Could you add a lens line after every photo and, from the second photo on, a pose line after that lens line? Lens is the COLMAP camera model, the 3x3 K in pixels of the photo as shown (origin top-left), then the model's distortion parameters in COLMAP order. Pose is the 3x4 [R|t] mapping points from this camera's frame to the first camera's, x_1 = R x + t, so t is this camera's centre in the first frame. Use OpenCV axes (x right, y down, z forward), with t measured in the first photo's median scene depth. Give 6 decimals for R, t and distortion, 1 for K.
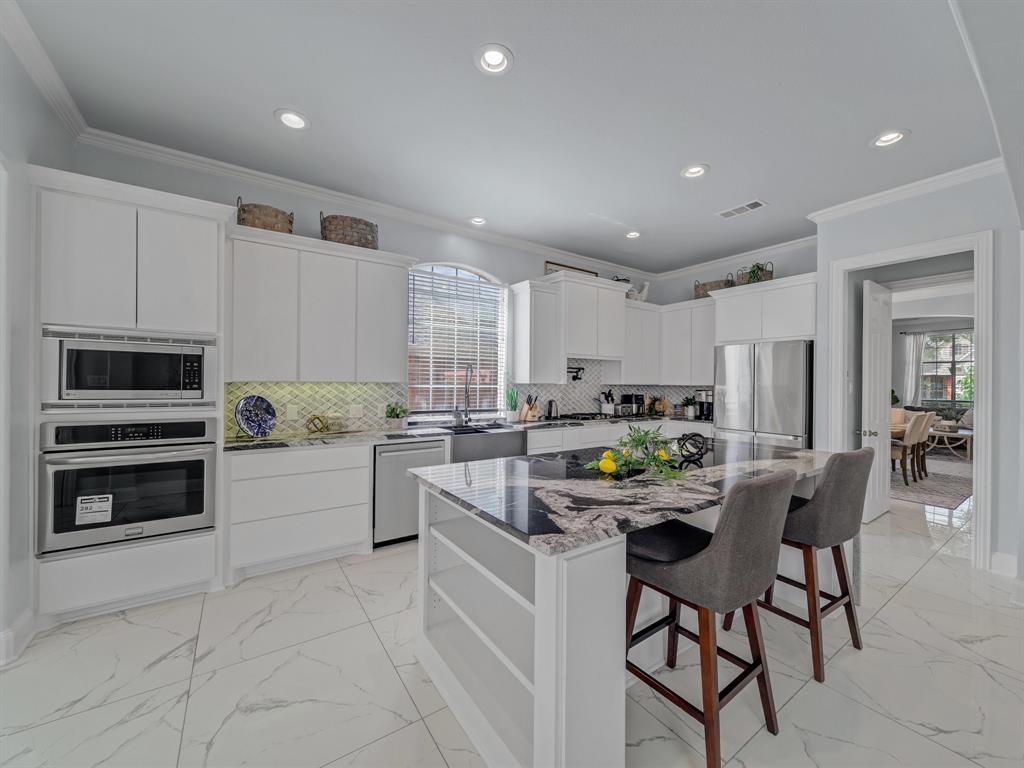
lens RADIAL K [[399.8, 0, 509.8], [0, 399.8, 381.6], [0, 0, 1]] dist [-0.000518, -0.001129]
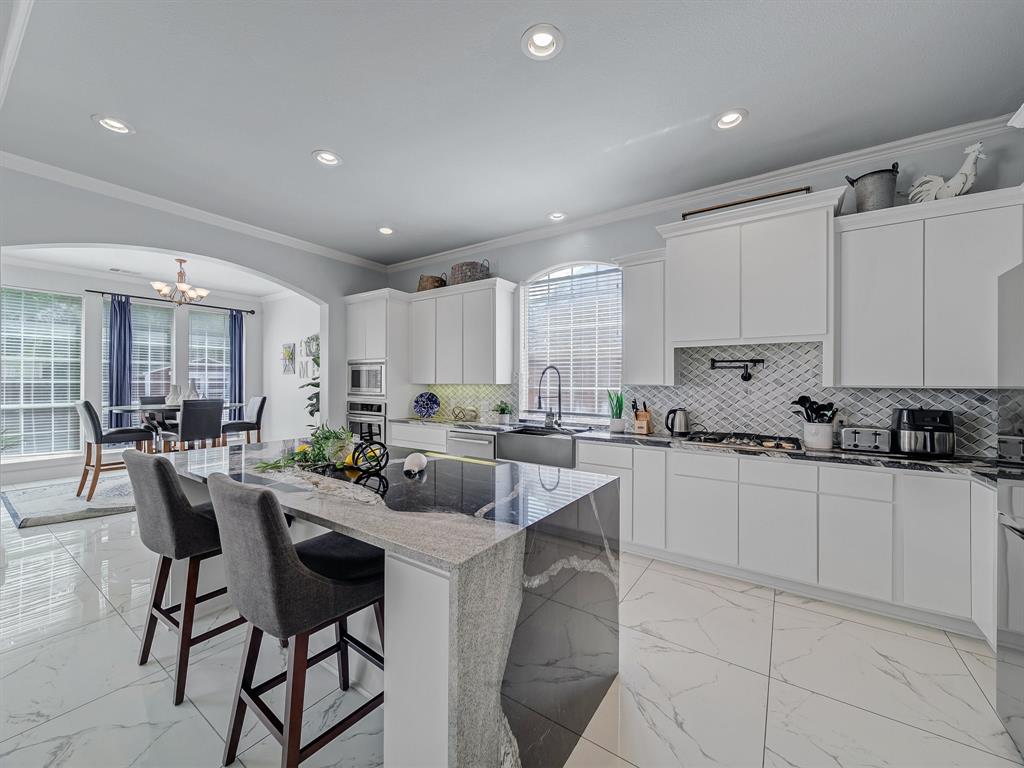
lens RADIAL K [[399.8, 0, 513.9], [0, 399.8, 384.5], [0, 0, 1]] dist [-0.000518, -0.001129]
pose [[0.363589, -0.004808, -0.931547, 0.716350], [-0.000660, 0.999985, -0.005419, 0.008061], [0.931559, 0.002585, 0.363581, 0.509984]]
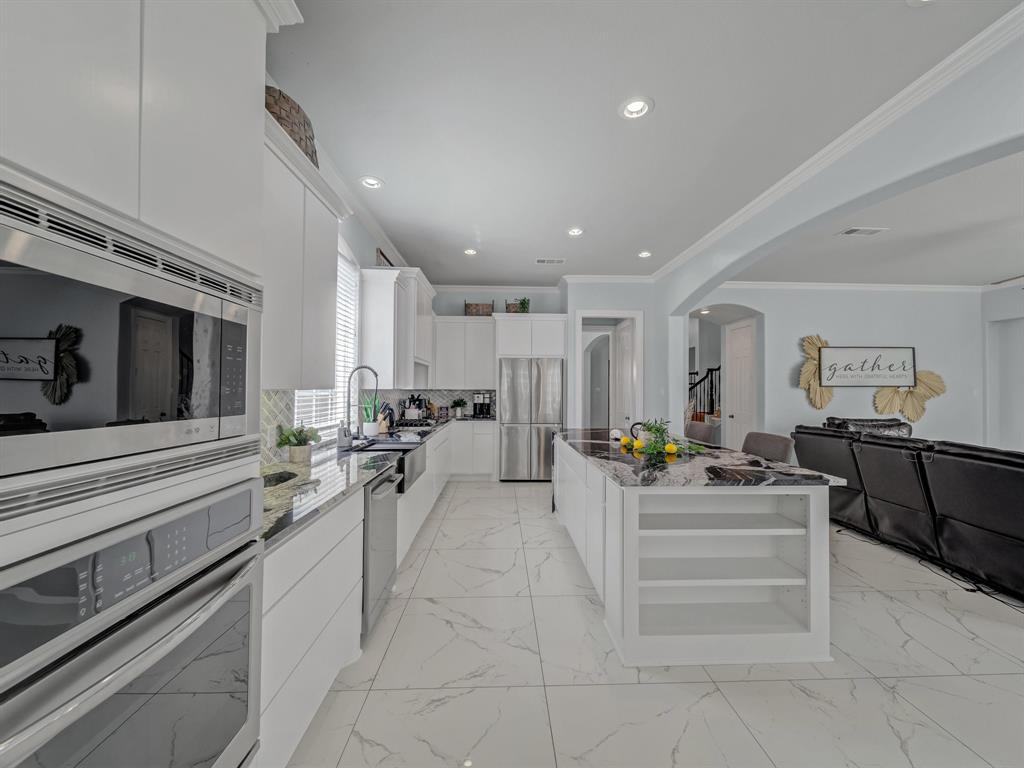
lens RADIAL K [[399.8, 0, 516.8], [0, 399.8, 381.0], [0, 0, 1]] dist [-0.000518, -0.001129]
pose [[0.526318, 0.009735, 0.850232, -0.548095], [-0.000219, 0.999936, -0.011313, -0.002783], [-0.850288, 0.005768, 0.526287, 0.316755]]
